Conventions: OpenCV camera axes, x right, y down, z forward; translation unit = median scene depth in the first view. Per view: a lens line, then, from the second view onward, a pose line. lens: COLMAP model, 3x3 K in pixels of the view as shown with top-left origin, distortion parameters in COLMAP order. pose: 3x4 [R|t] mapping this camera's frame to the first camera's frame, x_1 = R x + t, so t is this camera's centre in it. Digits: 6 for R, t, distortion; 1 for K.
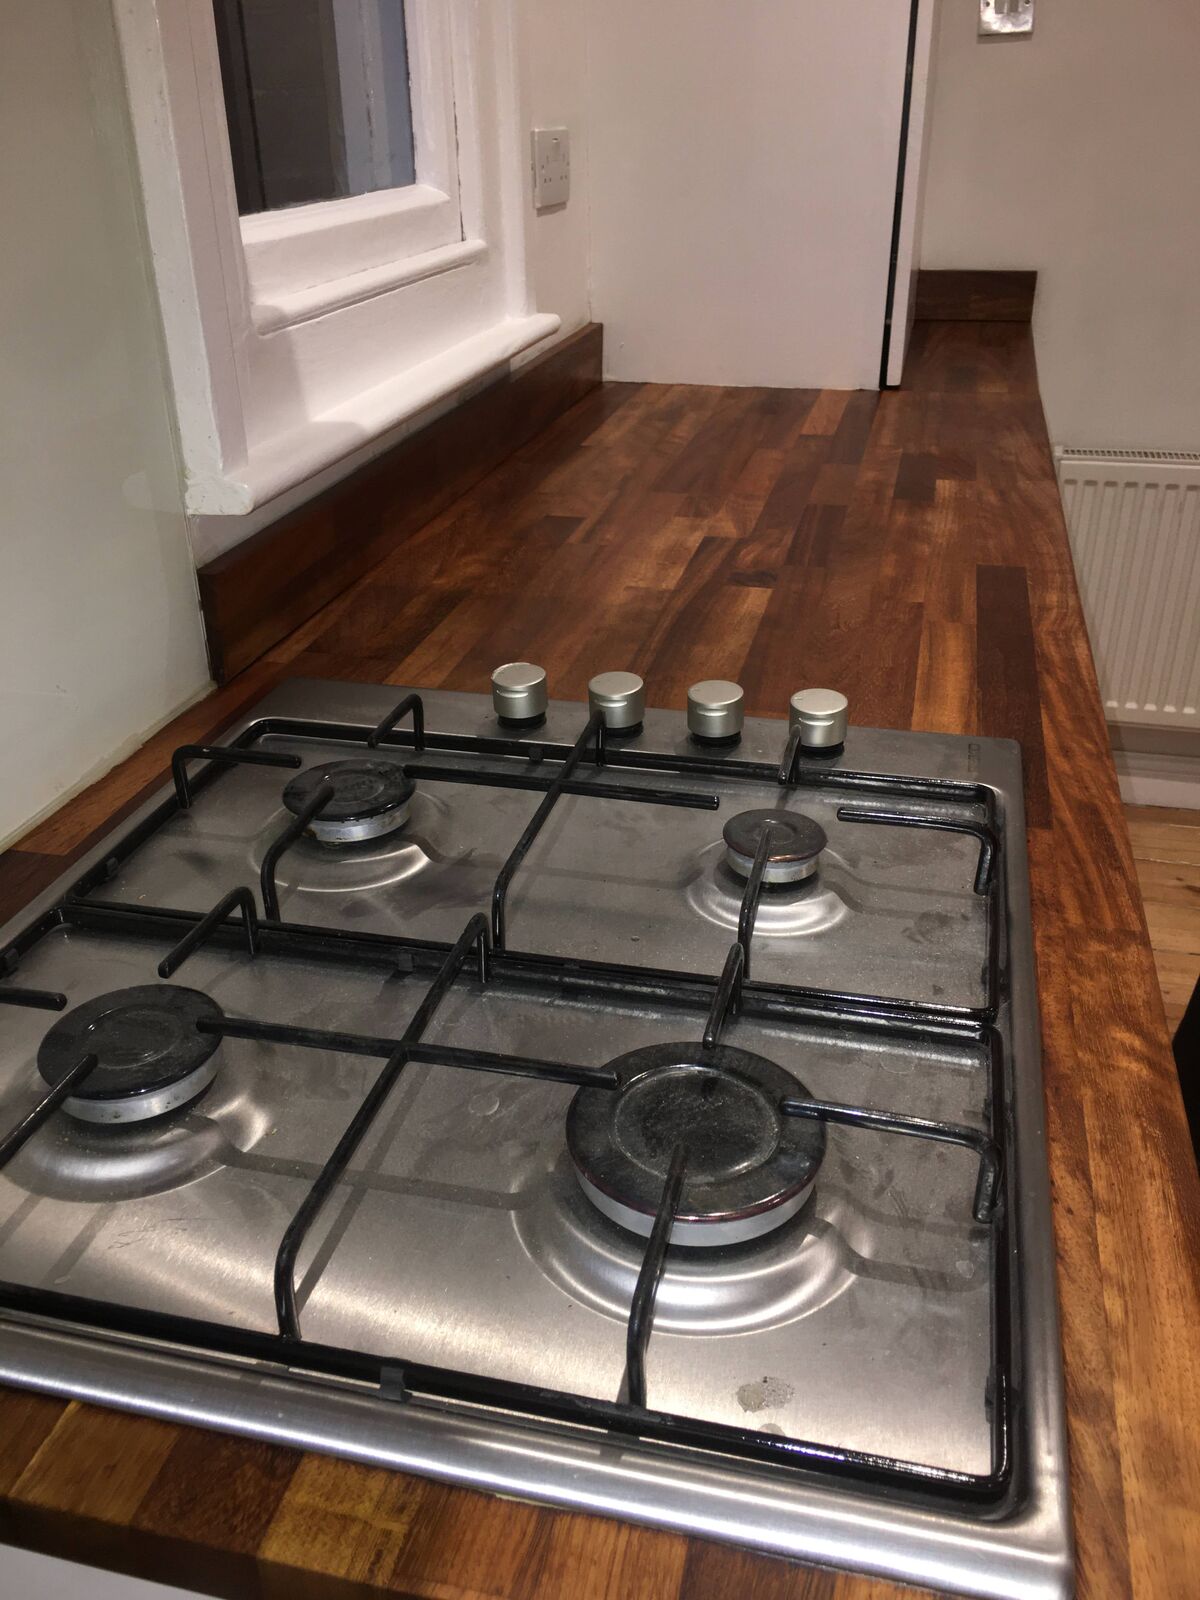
lens RADIAL K [[1391.9, 0, 600.0], [0, 1391.9, 800.0], [0, 0, 1]] dist [0.088566, -0.146484]
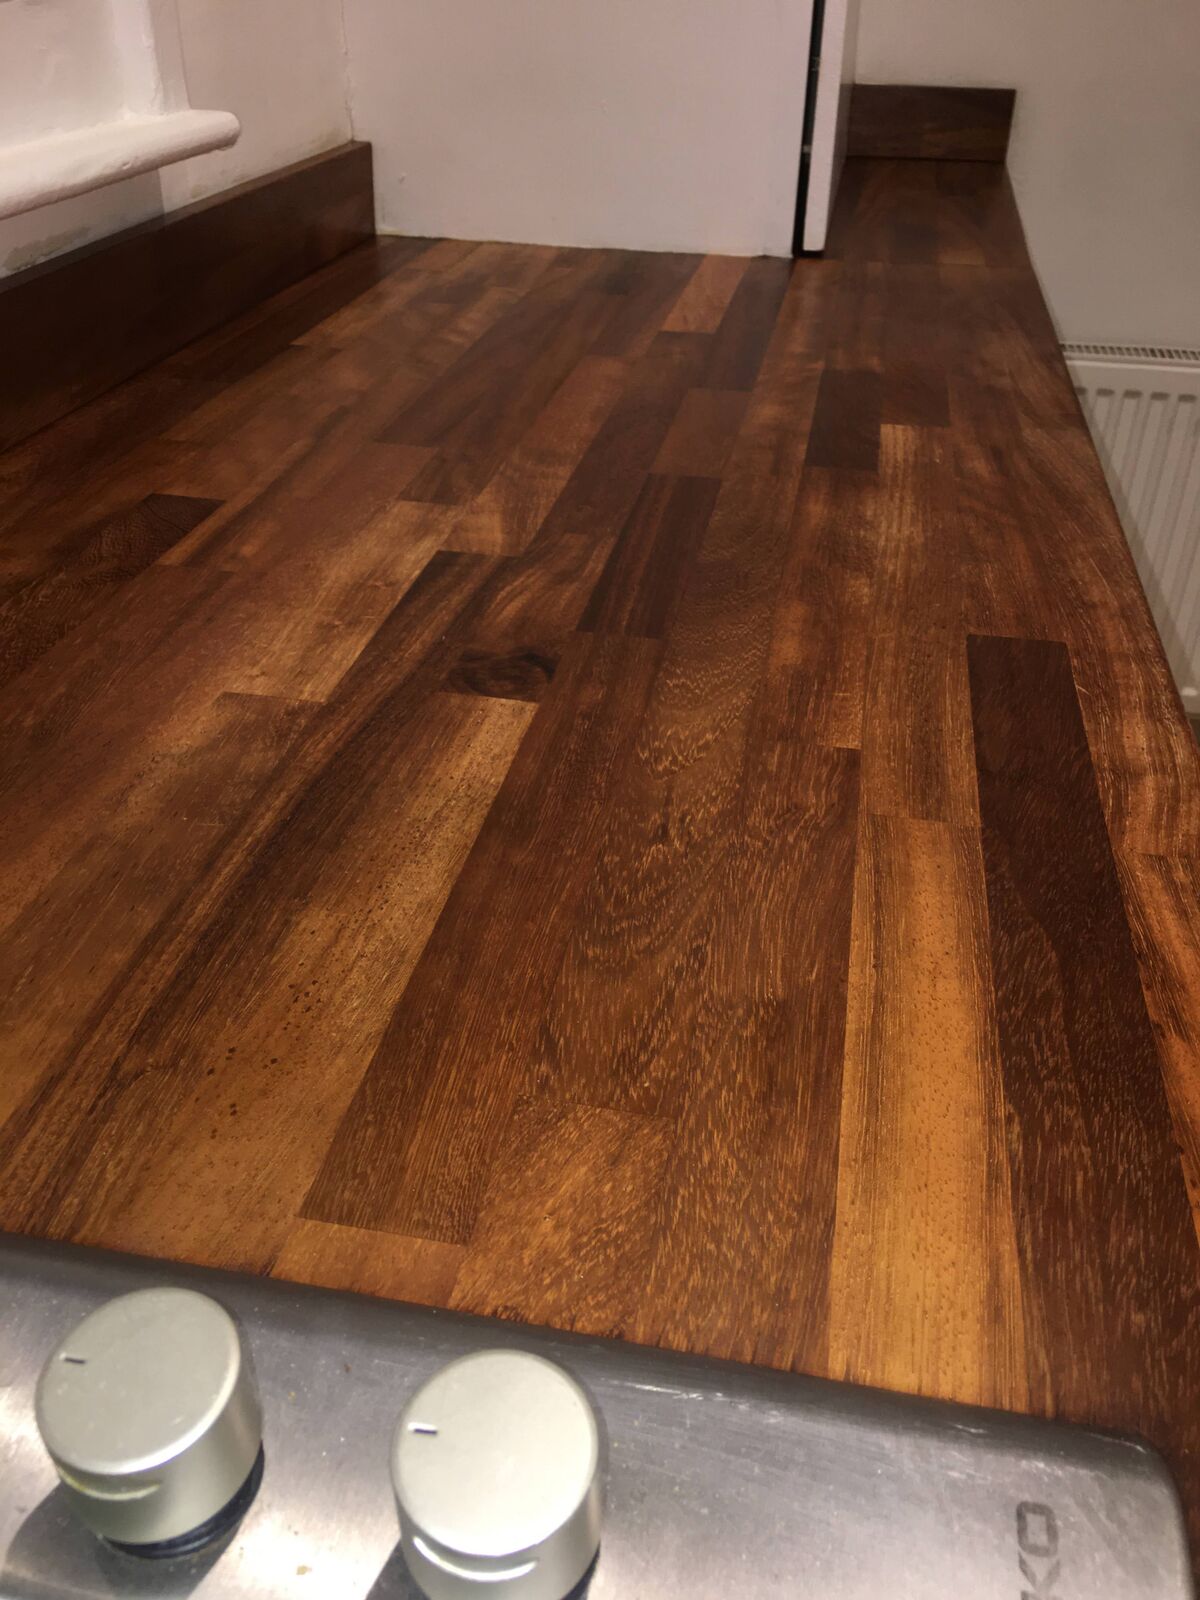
lens RADIAL K [[1391.9, 0, 600.0], [0, 1391.9, 800.0], [0, 0, 1]] dist [0.088566, -0.146484]
pose [[0.998544, -0.004531, 0.053750, 0.101111], [-0.000325, 0.995942, 0.089997, -0.136982], [-0.053939, -0.089883, 0.994491, 0.456094]]
